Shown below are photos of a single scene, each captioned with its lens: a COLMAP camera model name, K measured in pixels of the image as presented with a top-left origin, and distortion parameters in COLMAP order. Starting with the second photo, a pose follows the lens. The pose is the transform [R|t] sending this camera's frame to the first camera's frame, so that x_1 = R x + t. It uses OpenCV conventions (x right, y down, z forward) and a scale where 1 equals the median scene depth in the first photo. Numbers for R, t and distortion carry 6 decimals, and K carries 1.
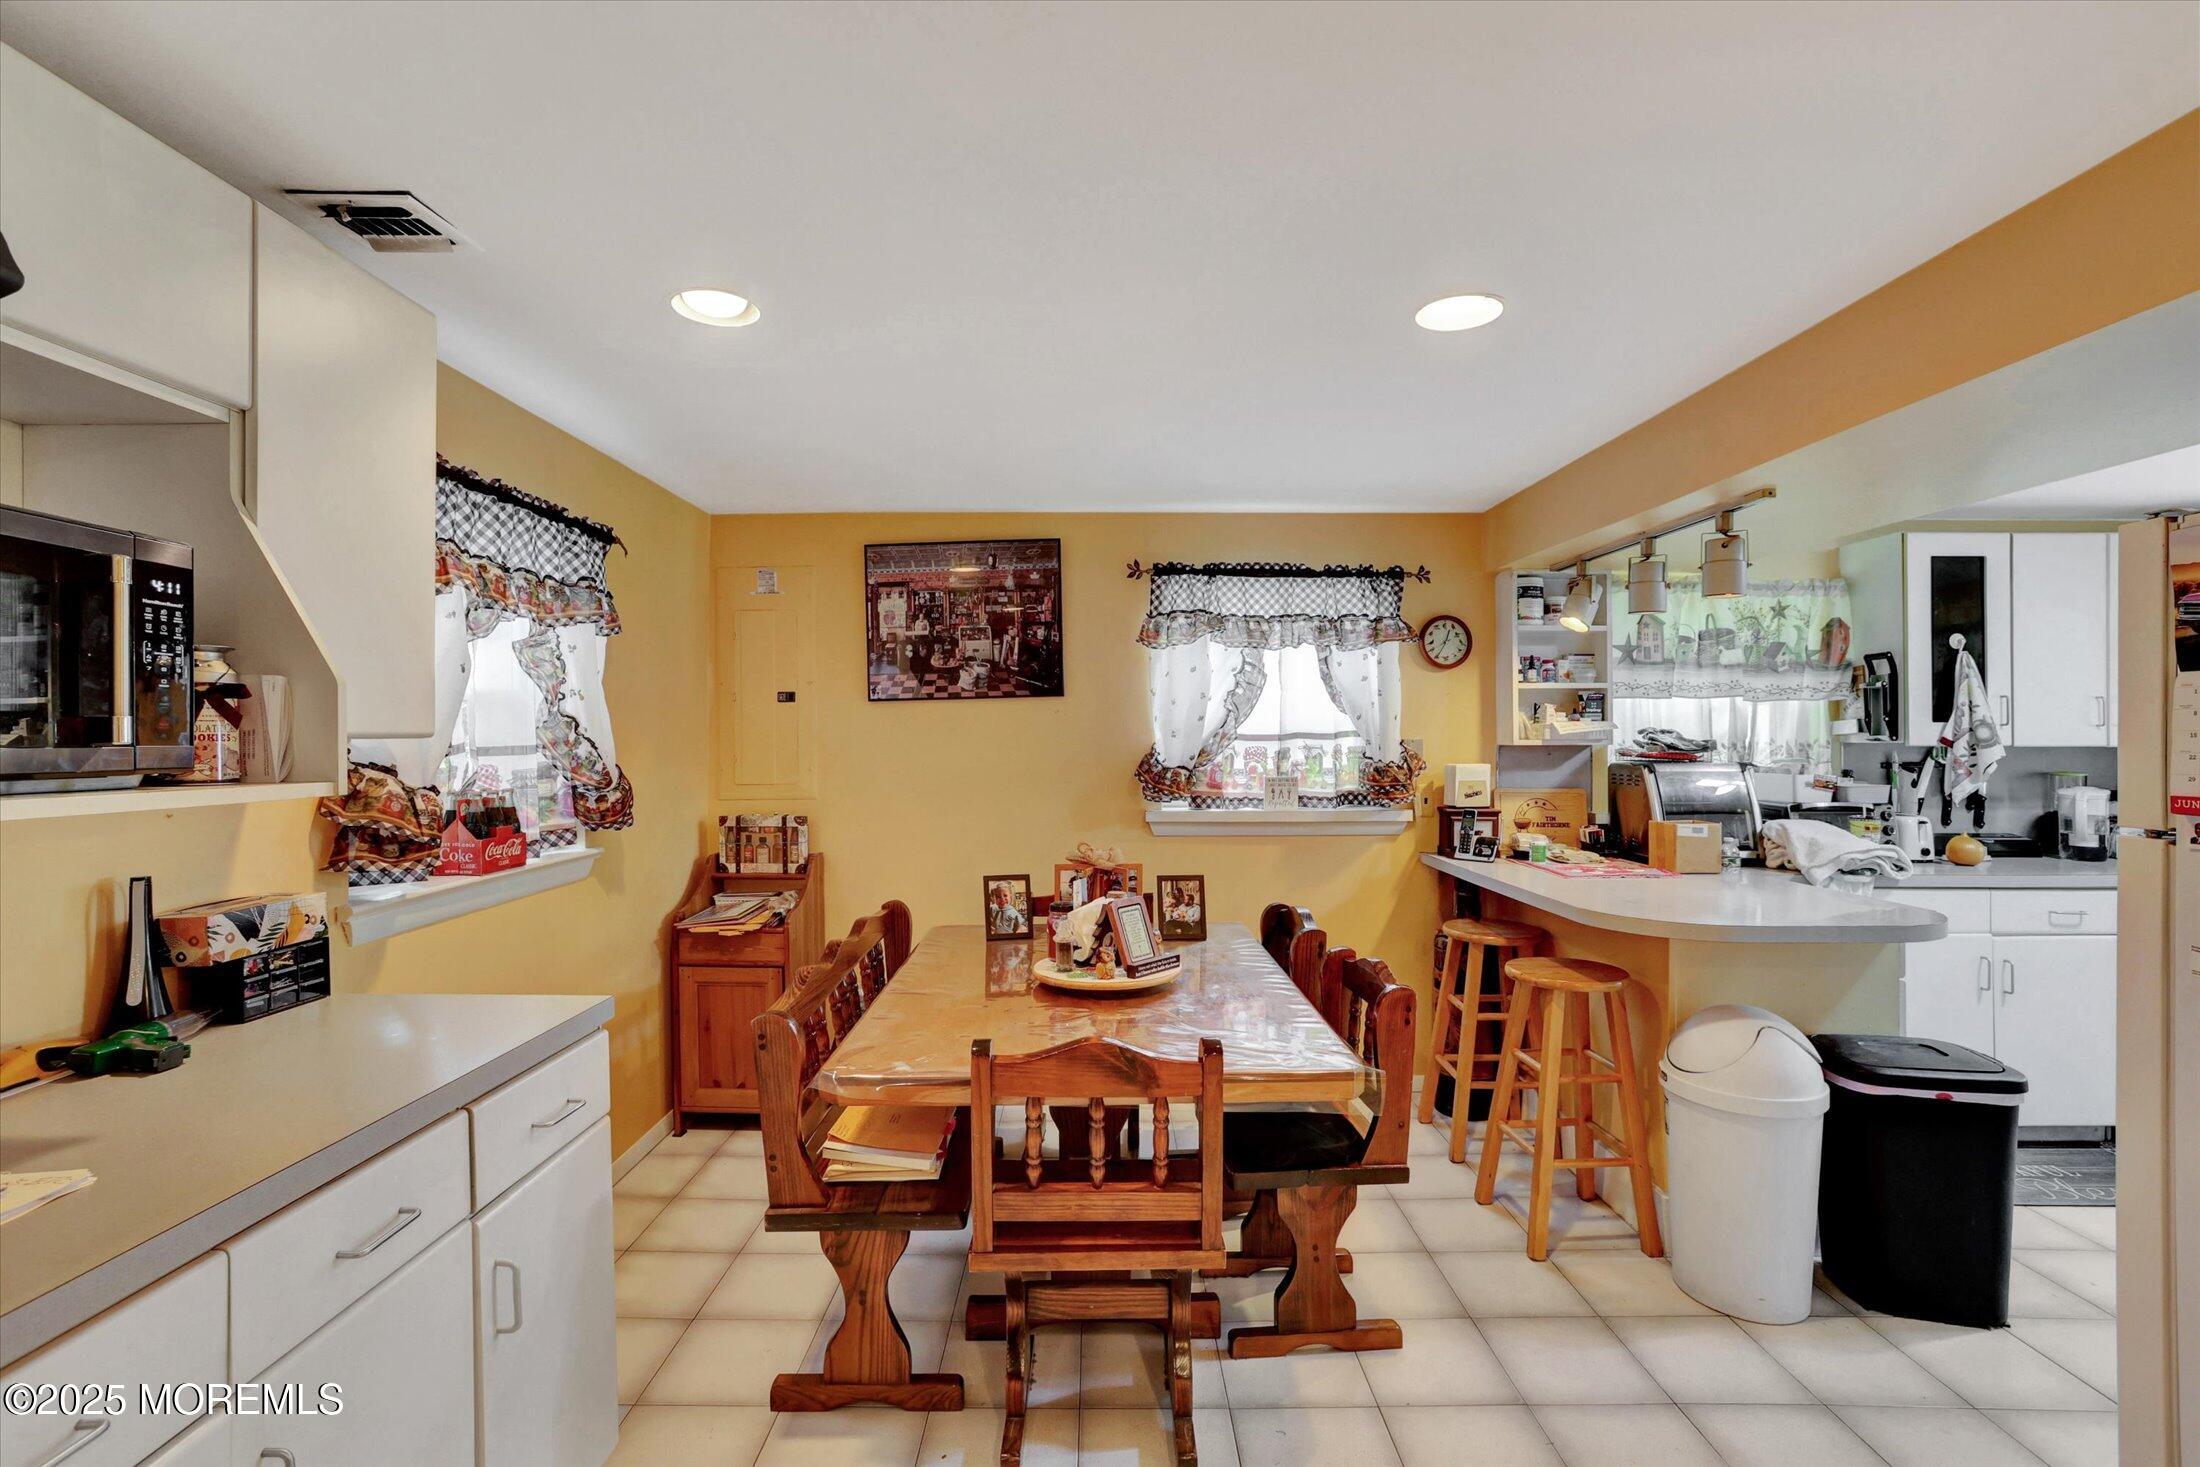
lens RADIAL K [[1003.6, 0, 1096.0], [0, 1003.6, 732.1], [0, 0, 1]] dist [-0.053911, 0.025897]
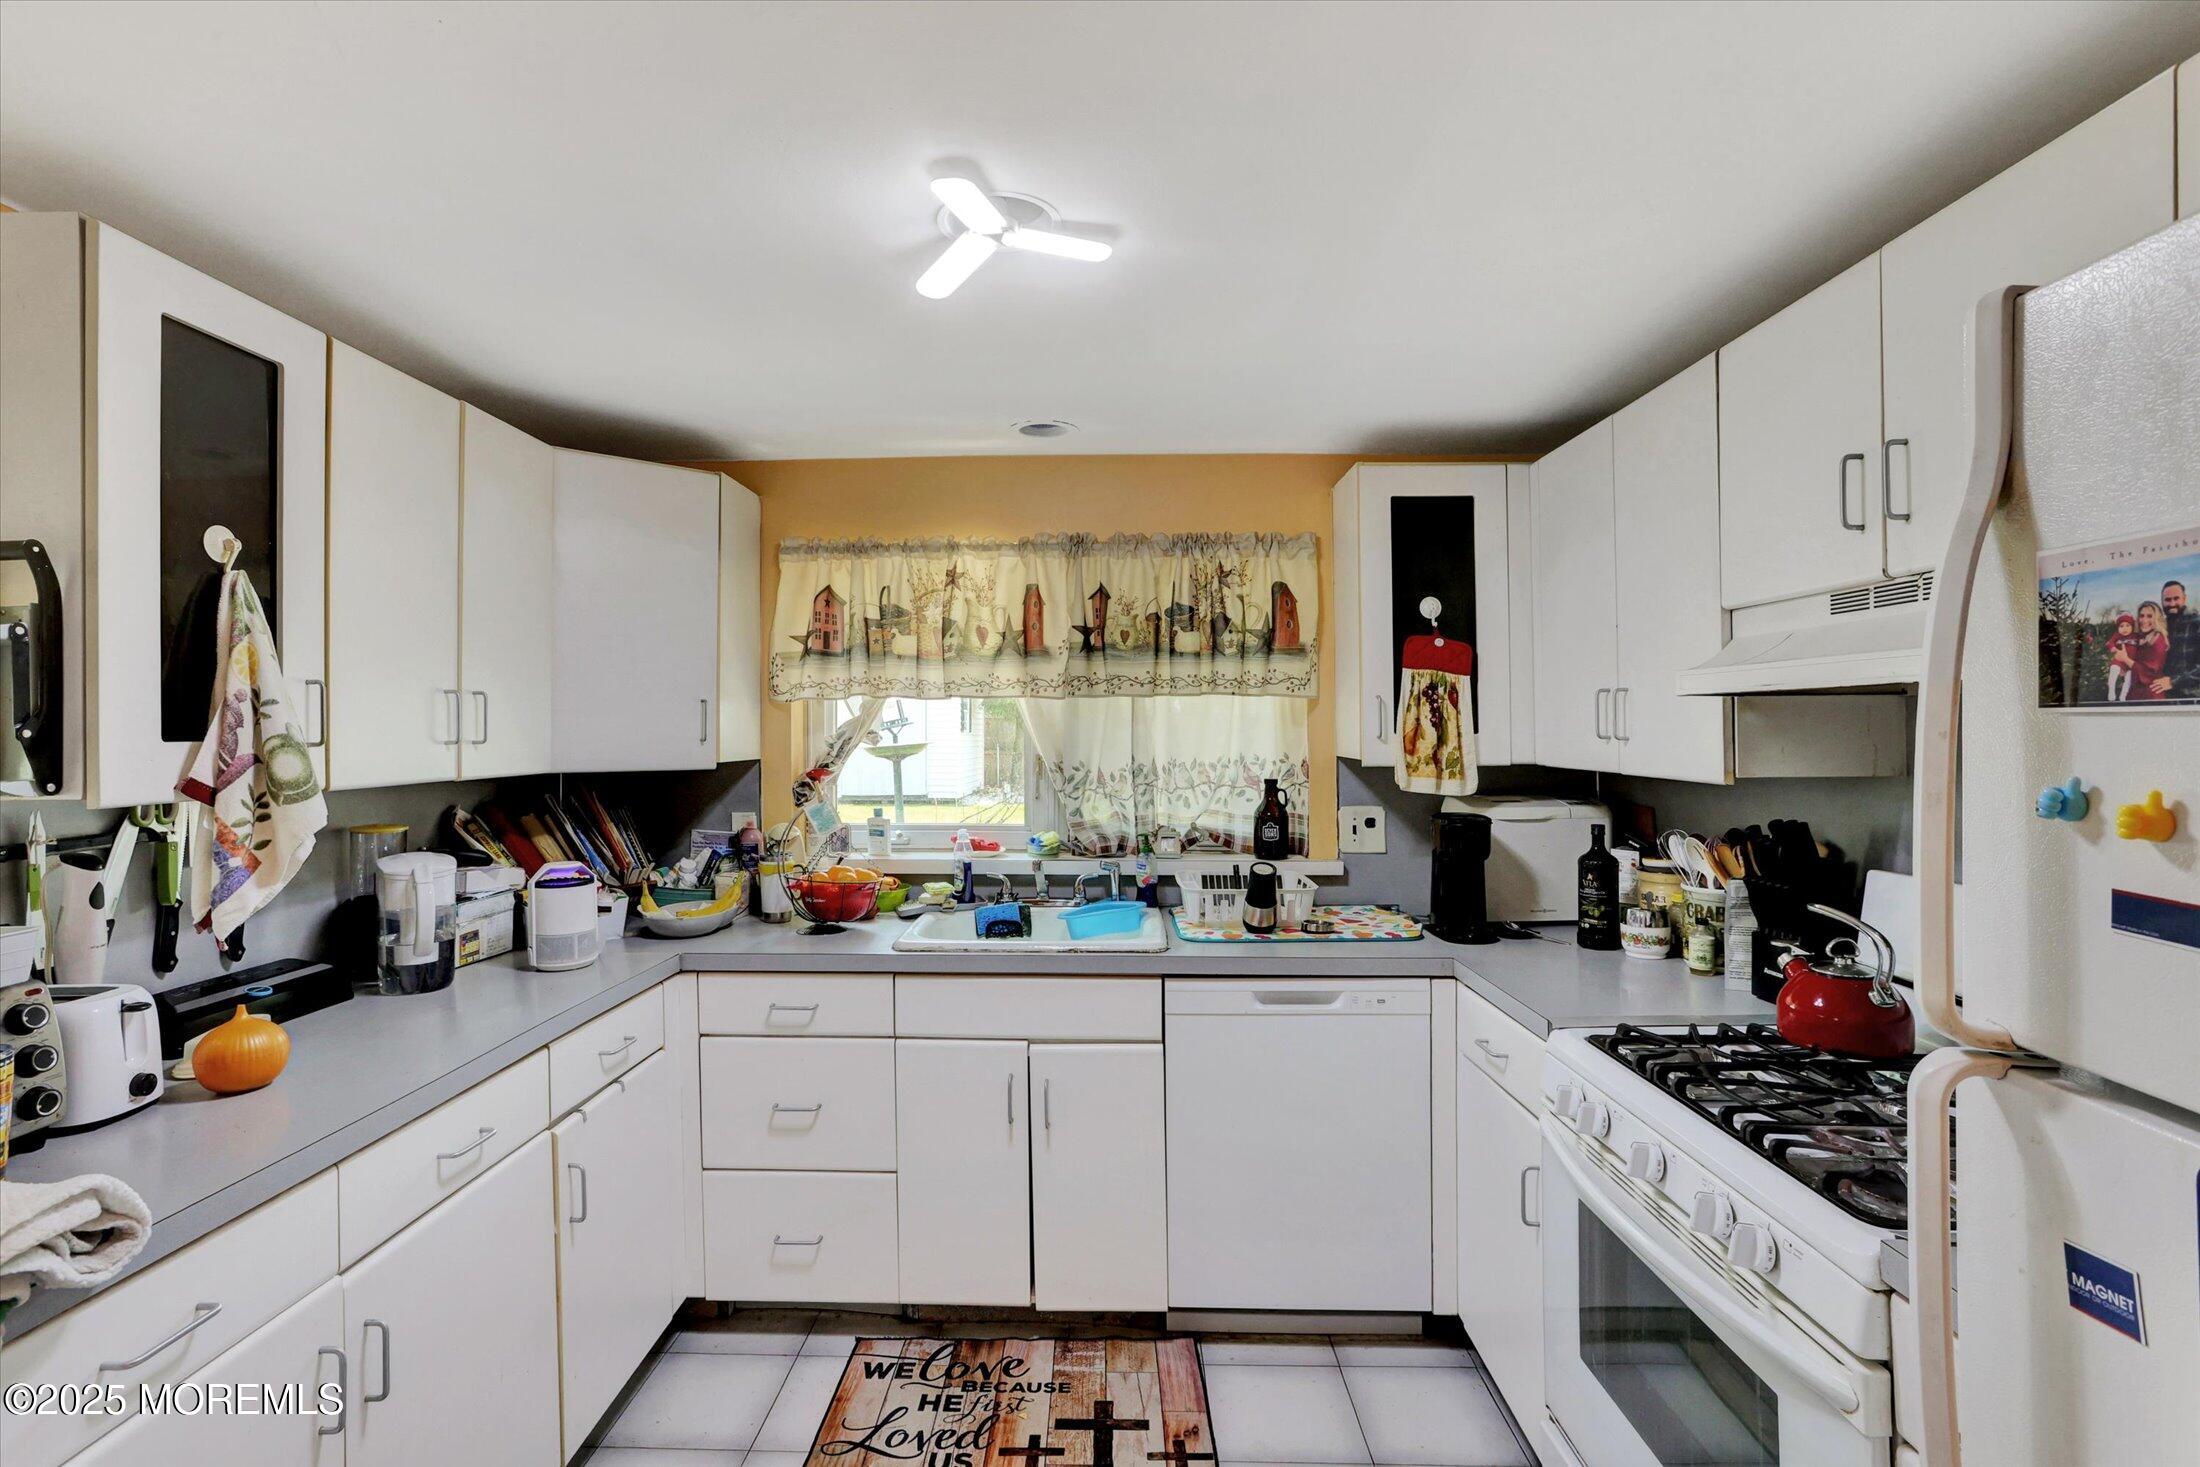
lens RADIAL K [[1003.6, 0, 1091.1], [0, 1003.6, 712.3], [0, 0, 1]] dist [-0.053911, 0.025897]
pose [[0.004512, 0.012943, 0.999906, 0.468325], [-0.006367, 0.999896, -0.012914, -0.018661], [-0.999970, -0.006308, 0.004594, 0.627359]]
